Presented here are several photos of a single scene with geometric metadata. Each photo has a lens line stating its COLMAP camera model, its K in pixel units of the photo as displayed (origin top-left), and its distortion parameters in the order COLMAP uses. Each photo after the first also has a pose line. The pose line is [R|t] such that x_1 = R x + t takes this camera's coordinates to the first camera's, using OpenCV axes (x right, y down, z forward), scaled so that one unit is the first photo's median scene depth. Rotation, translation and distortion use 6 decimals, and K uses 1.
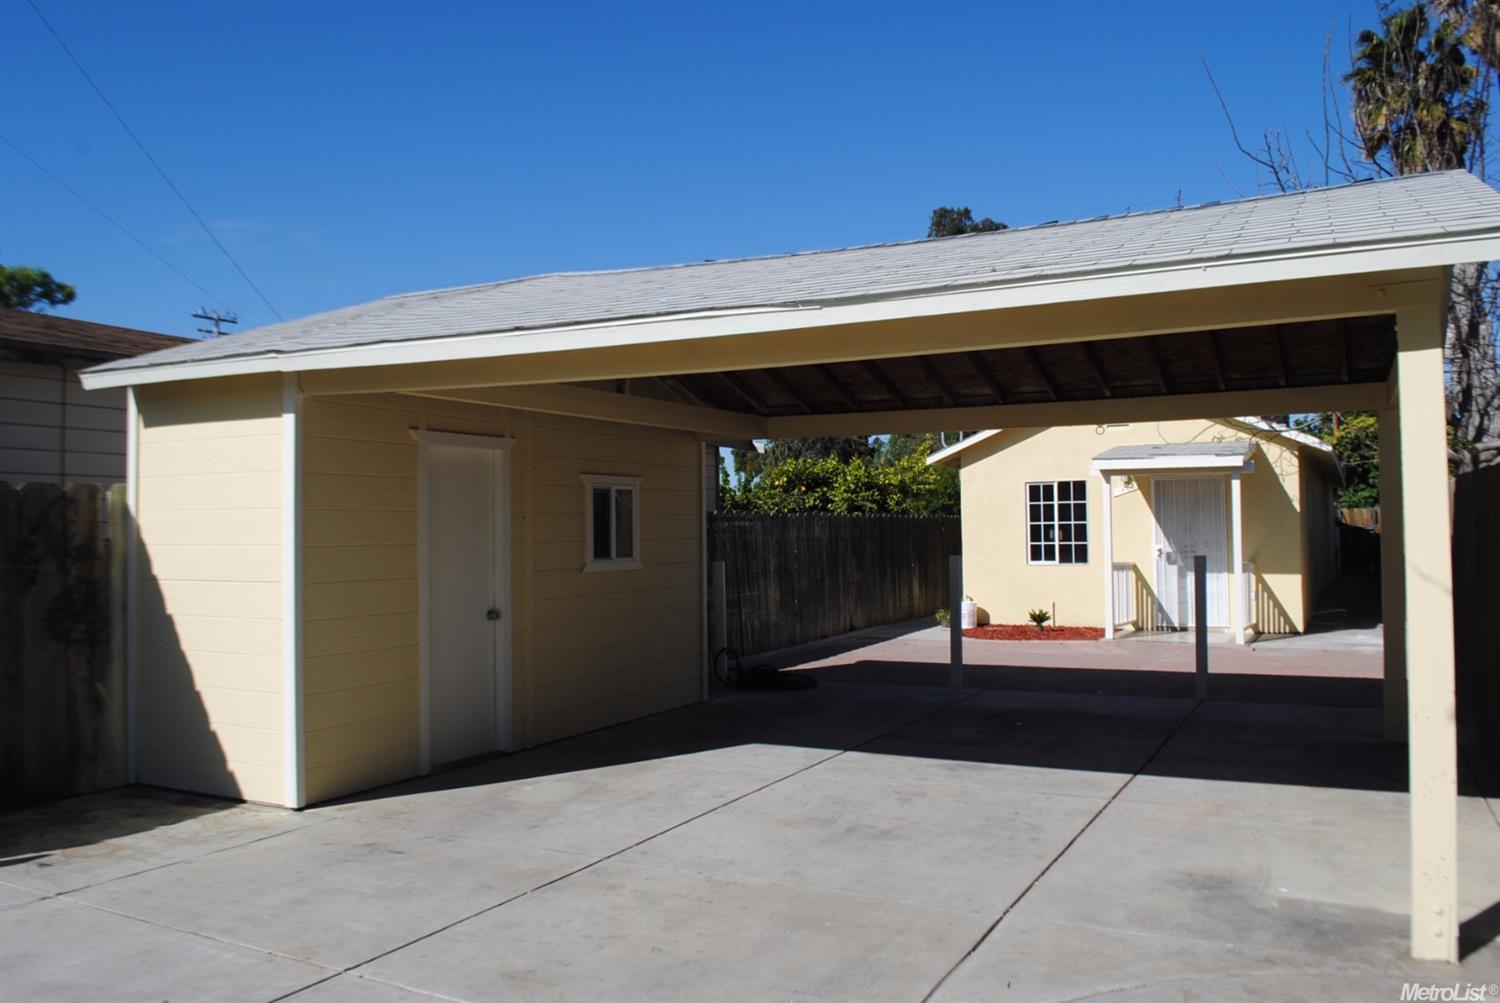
lens RADIAL K [[1187.6, 0, 755.9], [0, 1187.6, 469.7], [0, 0, 1]] dist [-0.081262, 0.001369]
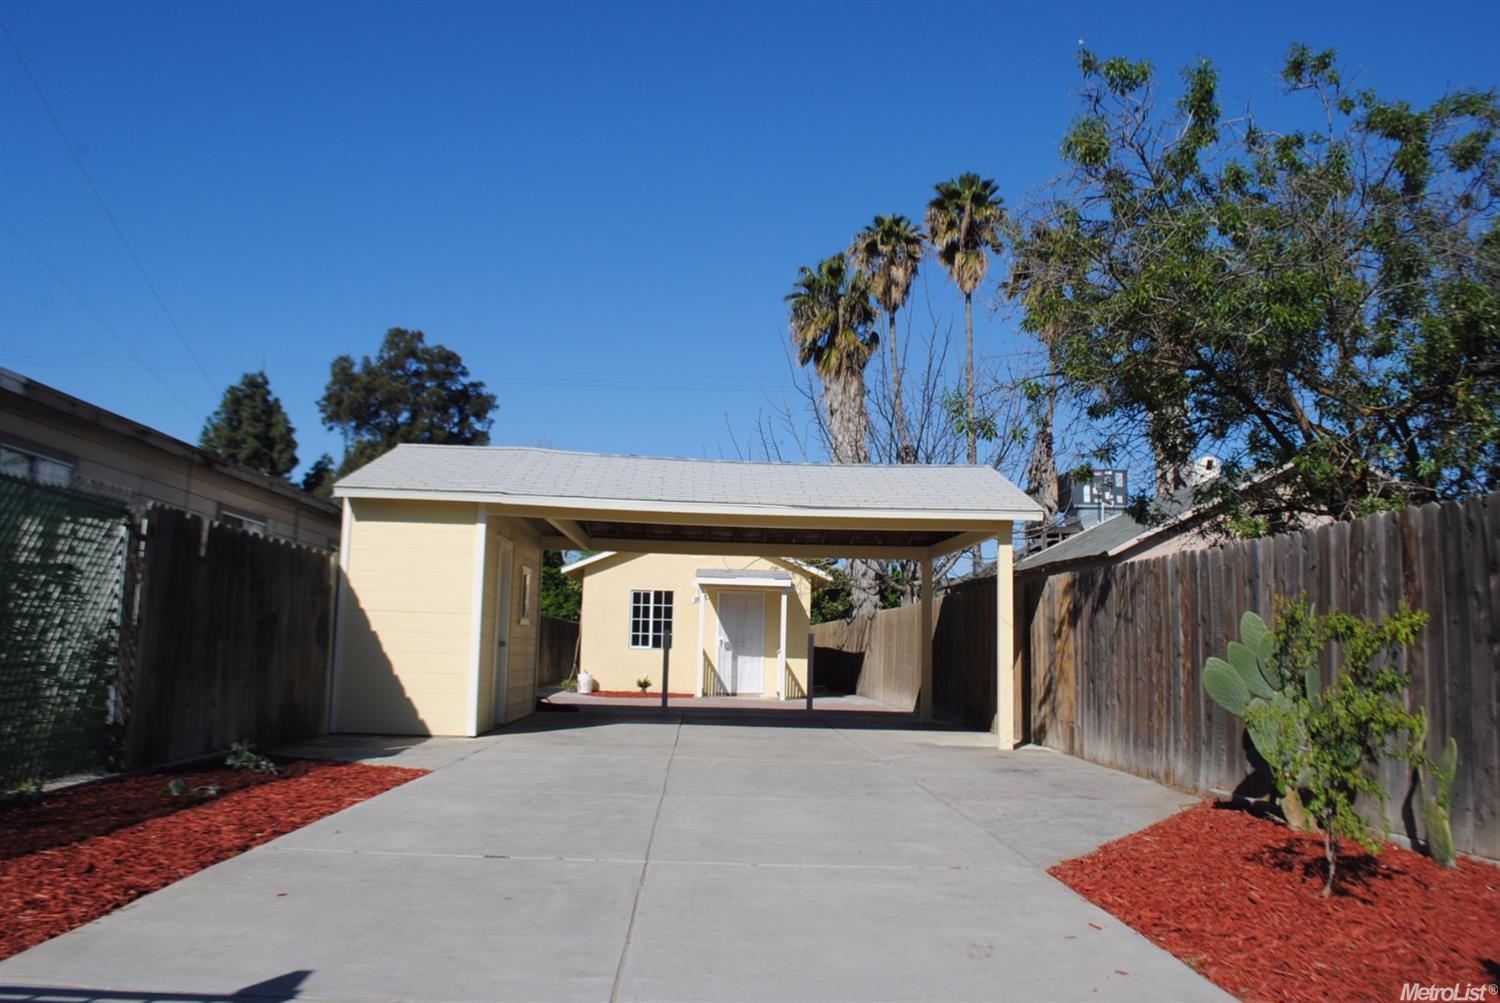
lens RADIAL K [[1187.6, 0, 755.9], [0, 1187.6, 469.7], [0, 0, 1]] dist [-0.081262, 0.001369]
pose [[0.868642, 0.105458, 0.484087, -0.361530], [-0.057027, 0.991871, -0.113750, 0.021867], [-0.492148, 0.071202, 0.867595, -0.332166]]
